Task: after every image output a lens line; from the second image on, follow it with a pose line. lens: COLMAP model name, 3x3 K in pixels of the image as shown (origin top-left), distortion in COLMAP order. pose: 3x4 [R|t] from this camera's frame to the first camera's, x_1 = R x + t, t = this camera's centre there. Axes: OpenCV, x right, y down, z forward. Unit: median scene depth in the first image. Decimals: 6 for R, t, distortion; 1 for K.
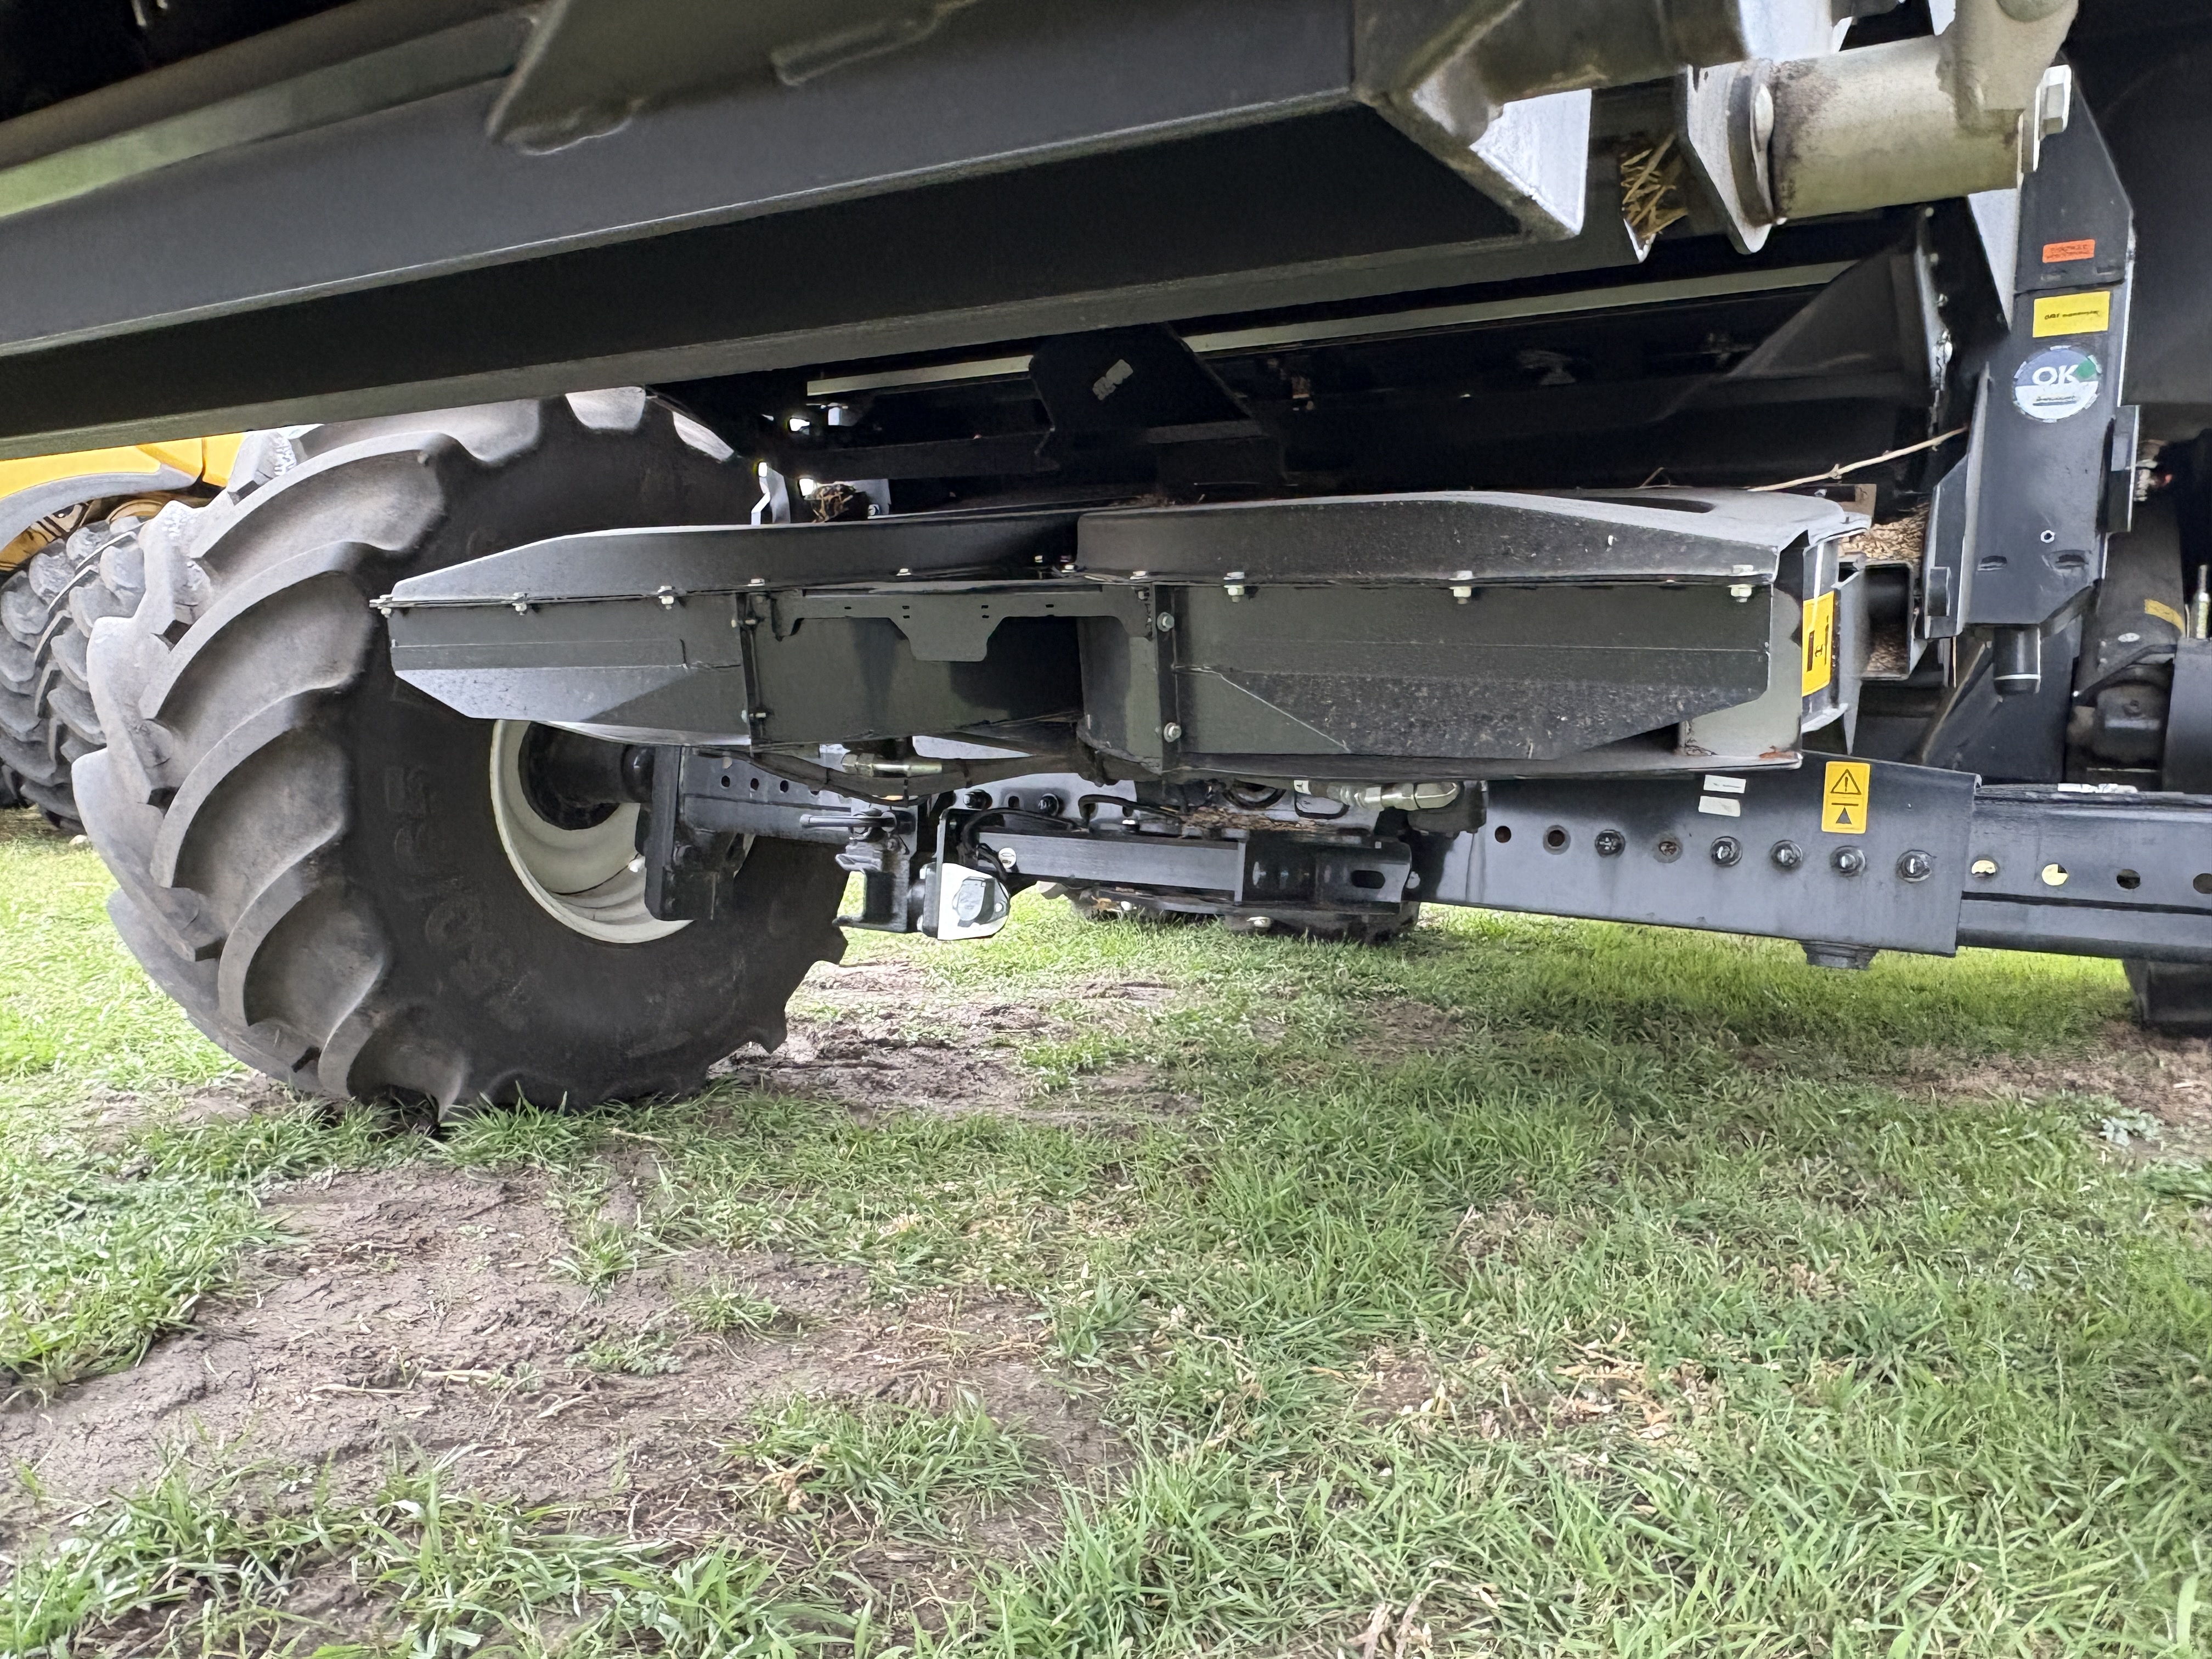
lens RADIAL K [[1655.6, 0, 1093.2], [0, 1655.6, 838.2], [0, 0, 1]] dist [-0.010775, 0.012396]
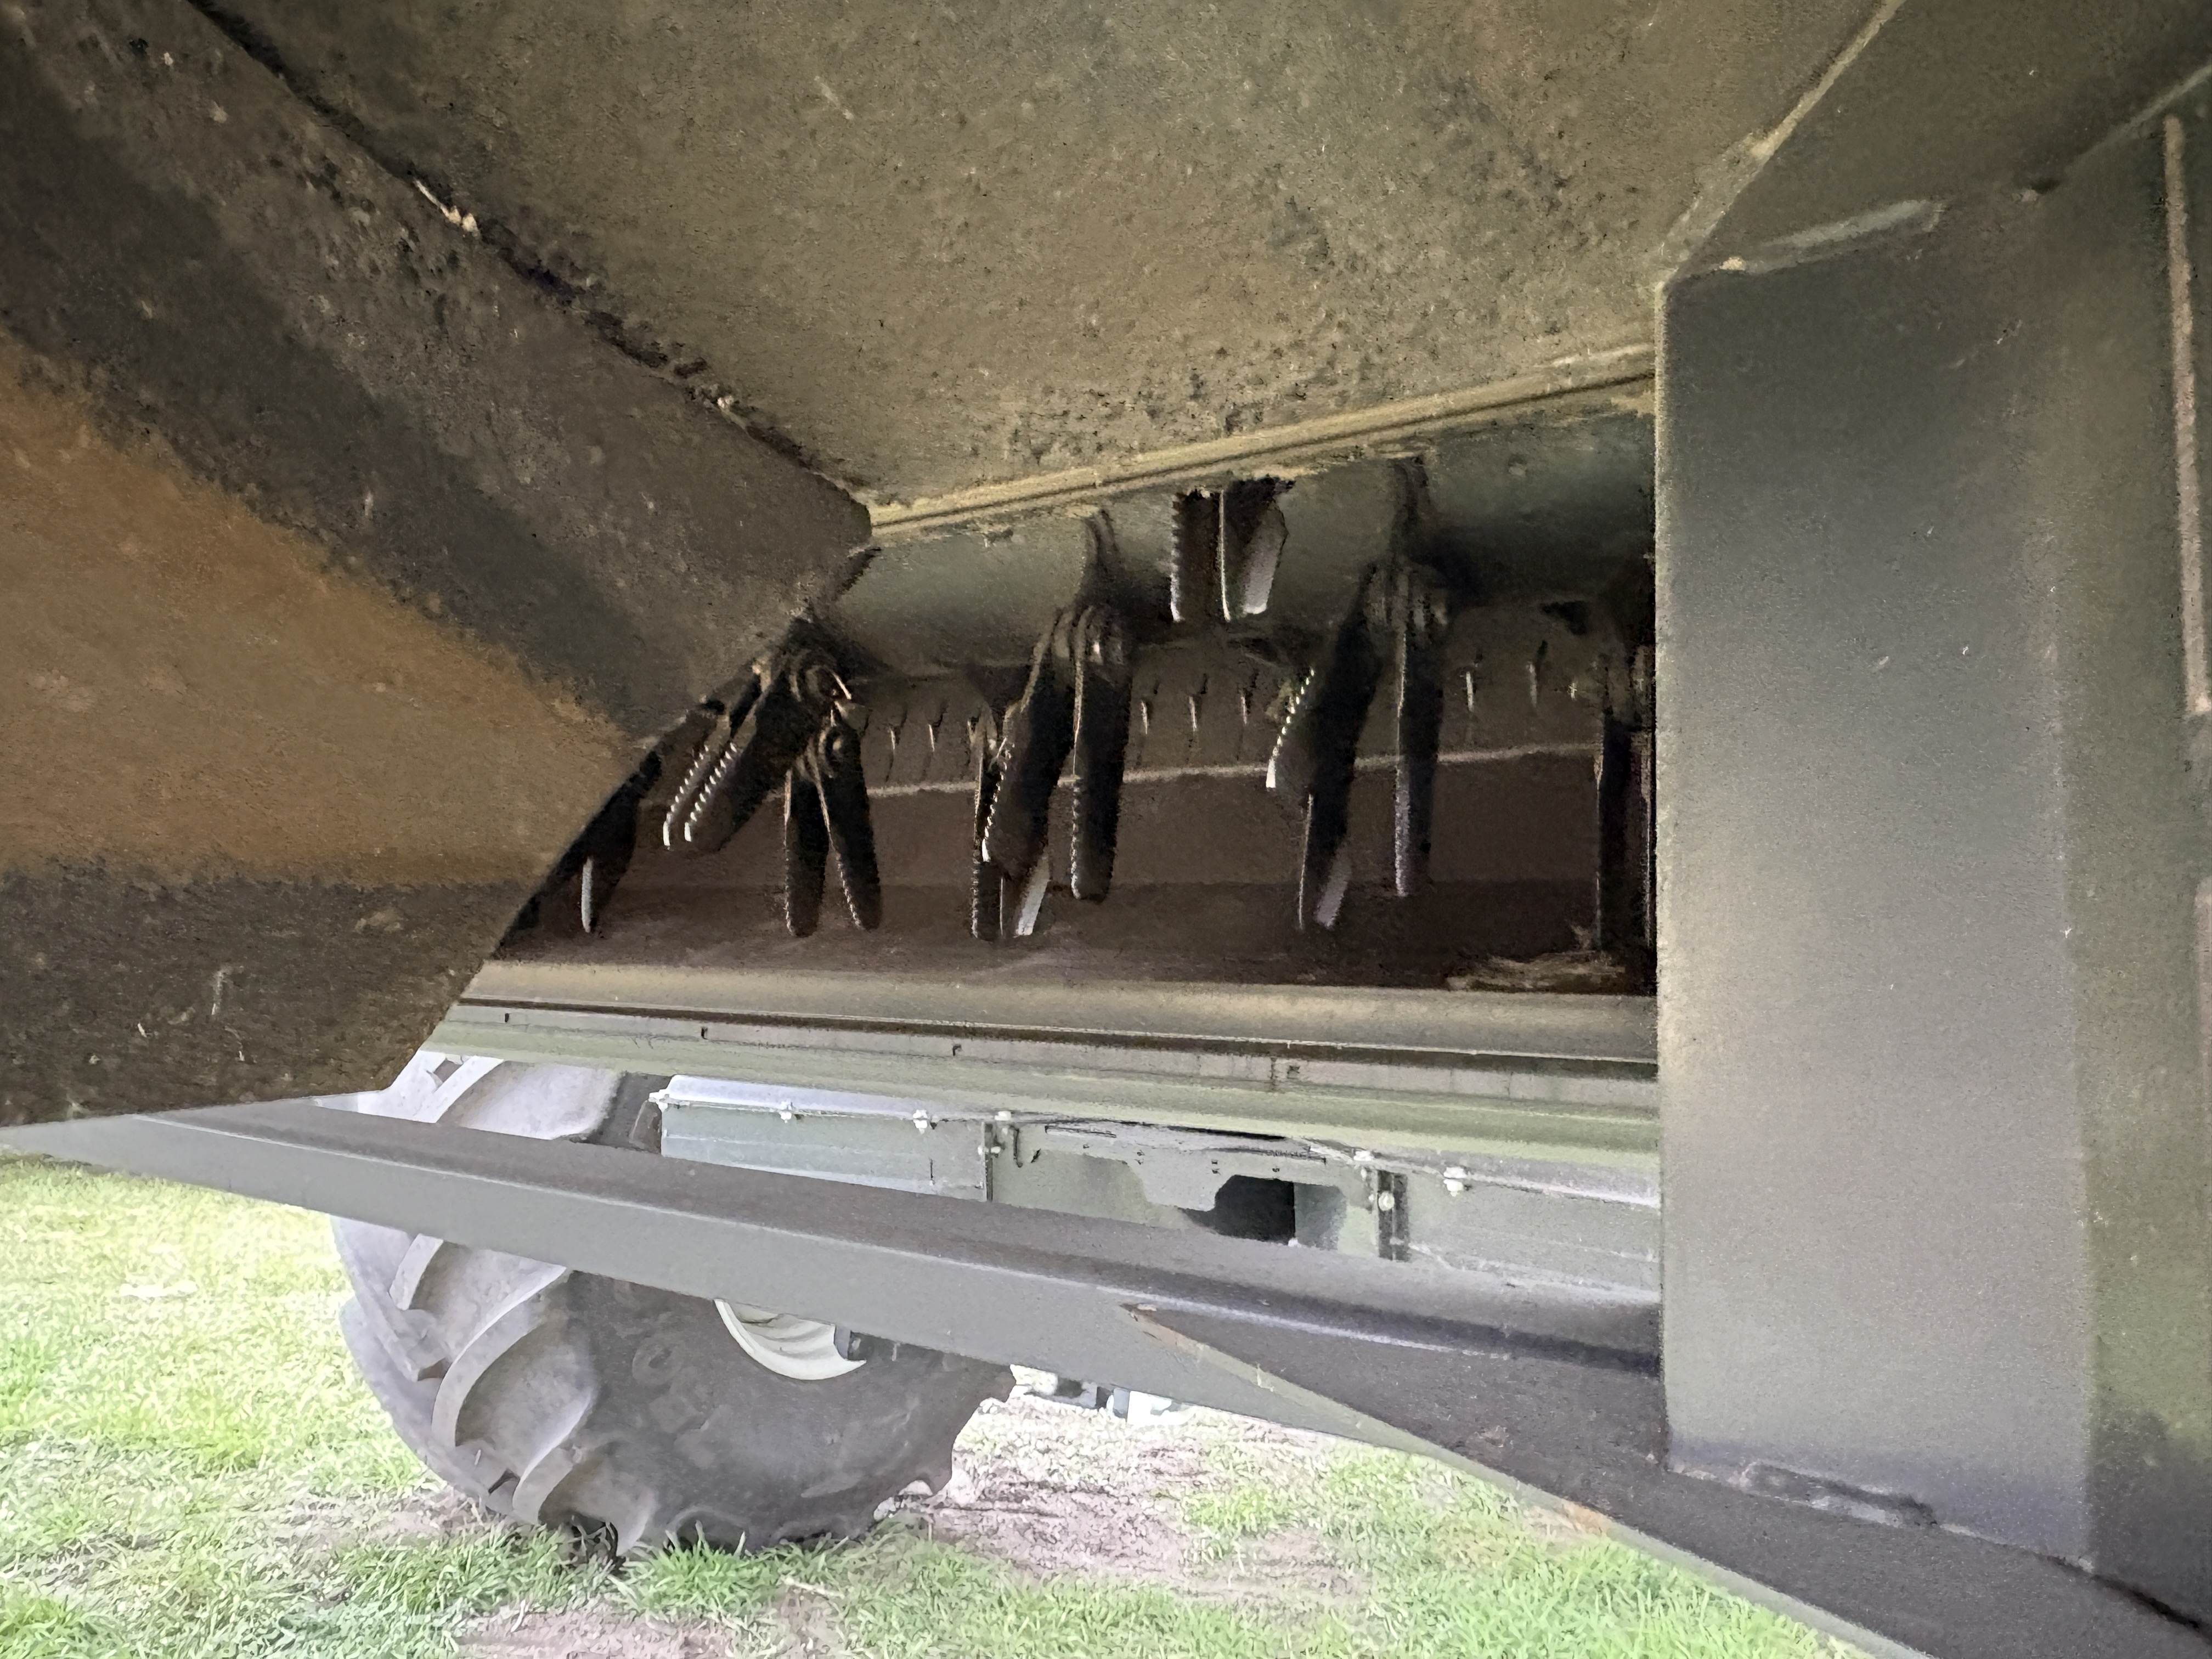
lens RADIAL K [[1655.6, 0, 1090.0], [0, 1655.6, 839.2], [0, 0, 1]] dist [-0.010775, 0.012396]
pose [[0.994999, 0.035436, -0.093387, -0.029503], [-0.055048, 0.974692, -0.216667, -0.059138], [0.083345, 0.220724, 0.971769, -0.069205]]
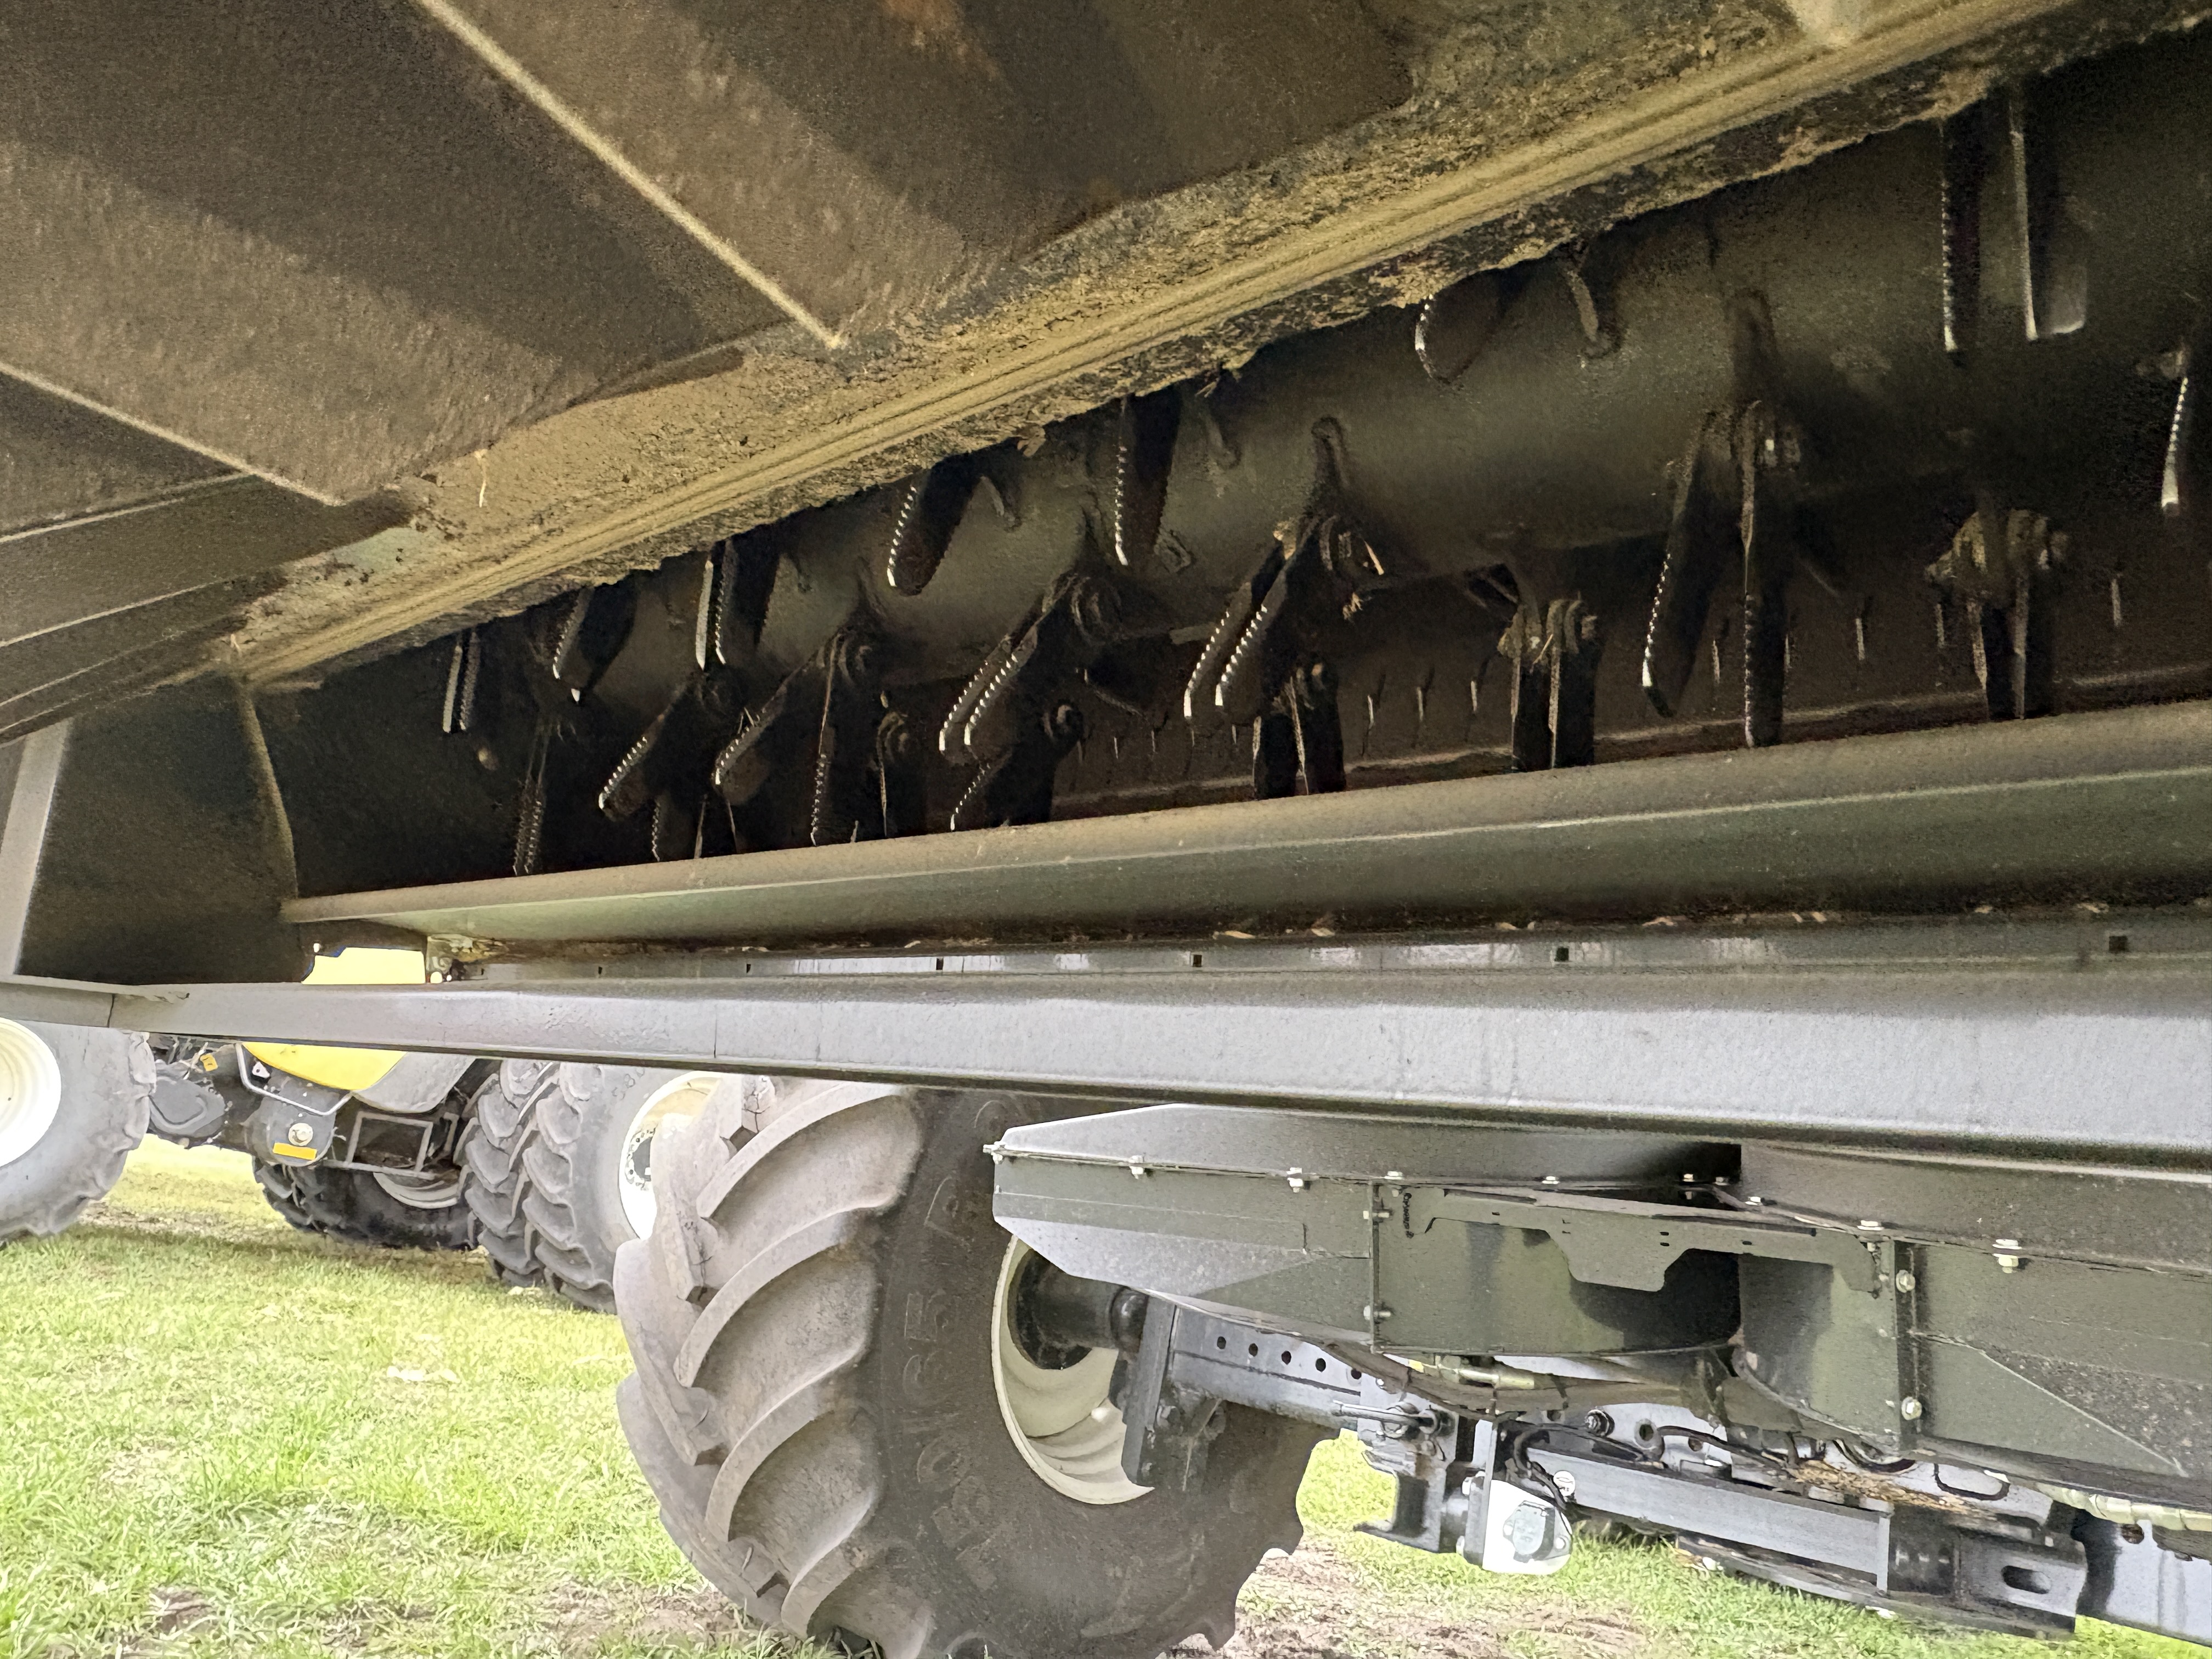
lens RADIAL K [[1655.6, 0, 1063.5], [0, 1655.6, 813.2], [0, 0, 1]] dist [-0.010775, 0.012396]
pose [[0.968125, 0.047844, -0.245857, -0.097962], [-0.124987, 0.942919, -0.308676, -0.017917], [0.217056, 0.329566, 0.918843, -0.010287]]
